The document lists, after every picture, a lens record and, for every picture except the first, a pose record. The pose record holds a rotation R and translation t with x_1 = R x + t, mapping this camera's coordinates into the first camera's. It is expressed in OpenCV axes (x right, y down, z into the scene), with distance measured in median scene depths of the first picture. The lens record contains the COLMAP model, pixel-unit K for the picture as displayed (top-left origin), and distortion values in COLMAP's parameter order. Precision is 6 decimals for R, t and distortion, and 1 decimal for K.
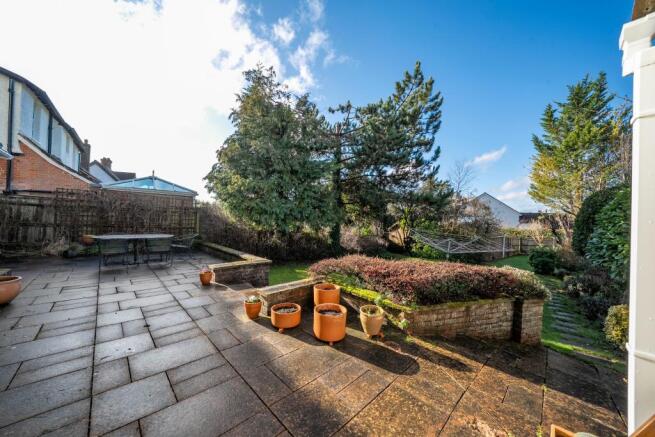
lens RADIAL K [[226.2, 0, 326.9], [0, 226.2, 218.9], [0, 0, 1]] dist [-0.014766, -0.000228]
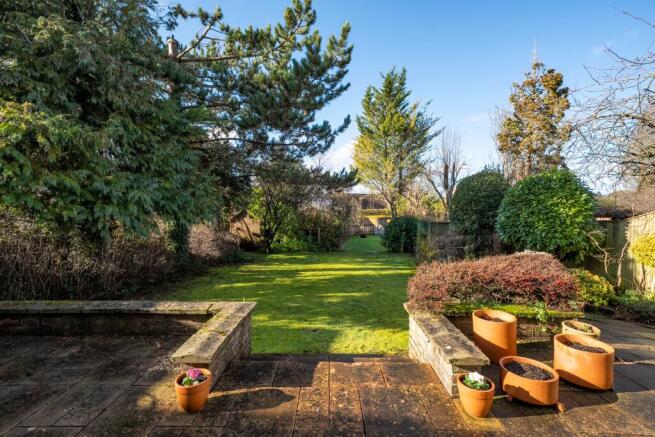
lens RADIAL K [[307.2, 0, 327.3], [0, 307.2, 221.0], [0, 0, 1]] dist [0.004892, 0.000198]
pose [[0.724618, -0.061591, 0.686393, -0.230926], [0.017900, 0.997344, 0.070596, -0.015457], [-0.688919, -0.038869, 0.723796, 0.160913]]
